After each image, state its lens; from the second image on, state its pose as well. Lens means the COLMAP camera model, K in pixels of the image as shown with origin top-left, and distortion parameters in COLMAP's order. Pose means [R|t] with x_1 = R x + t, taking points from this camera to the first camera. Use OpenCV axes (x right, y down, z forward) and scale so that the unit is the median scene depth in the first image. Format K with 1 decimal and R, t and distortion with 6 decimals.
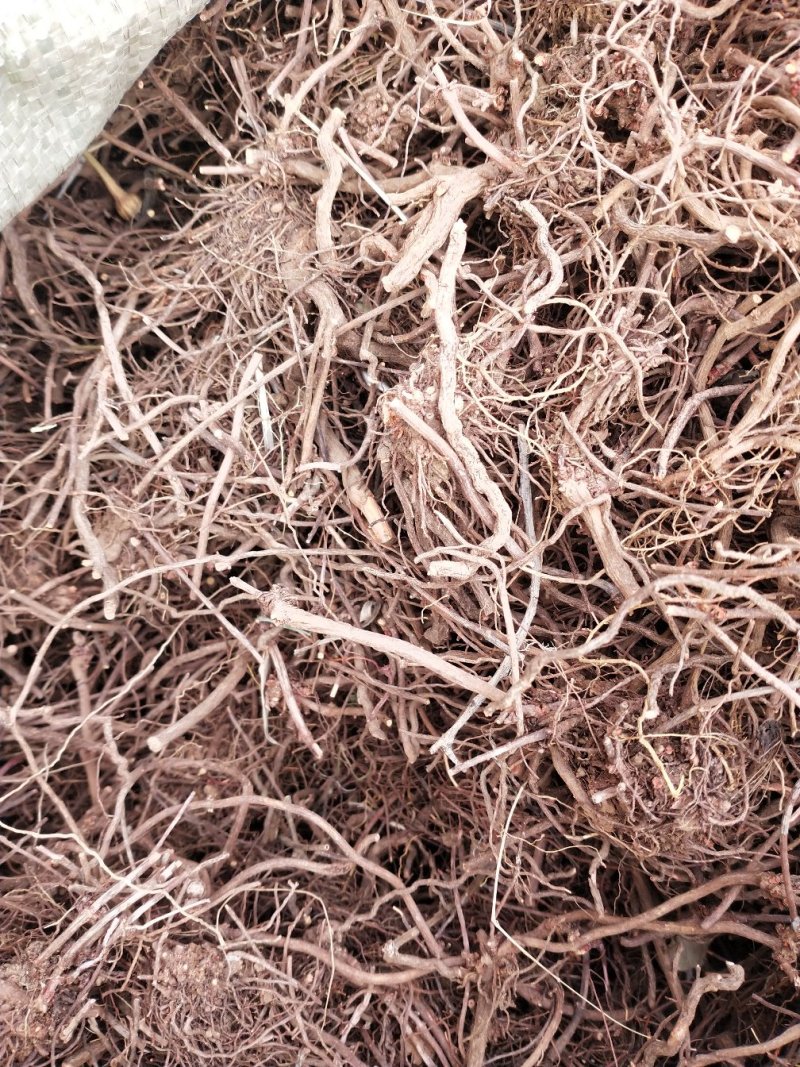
lens RADIAL K [[891.8, 0, 400.0], [0, 891.8, 533.5], [0, 0, 1]] dist [0.062824, -0.167322]
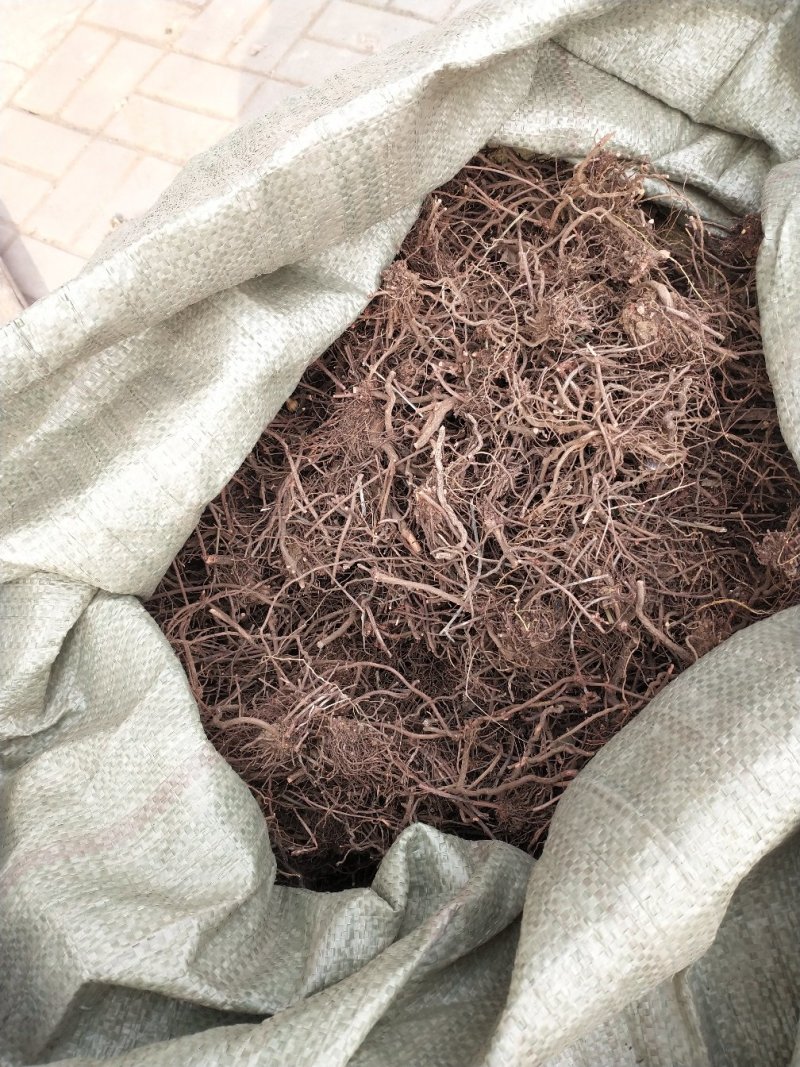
lens RADIAL K [[891.8, 0, 400.0], [0, 891.8, 533.5], [0, 0, 1]] dist [0.062824, -0.167322]
pose [[0.999100, -0.032426, -0.027331, 0.001249], [0.029529, 0.994504, -0.100445, 0.203369], [0.030438, 0.099547, 0.994567, -1.384835]]
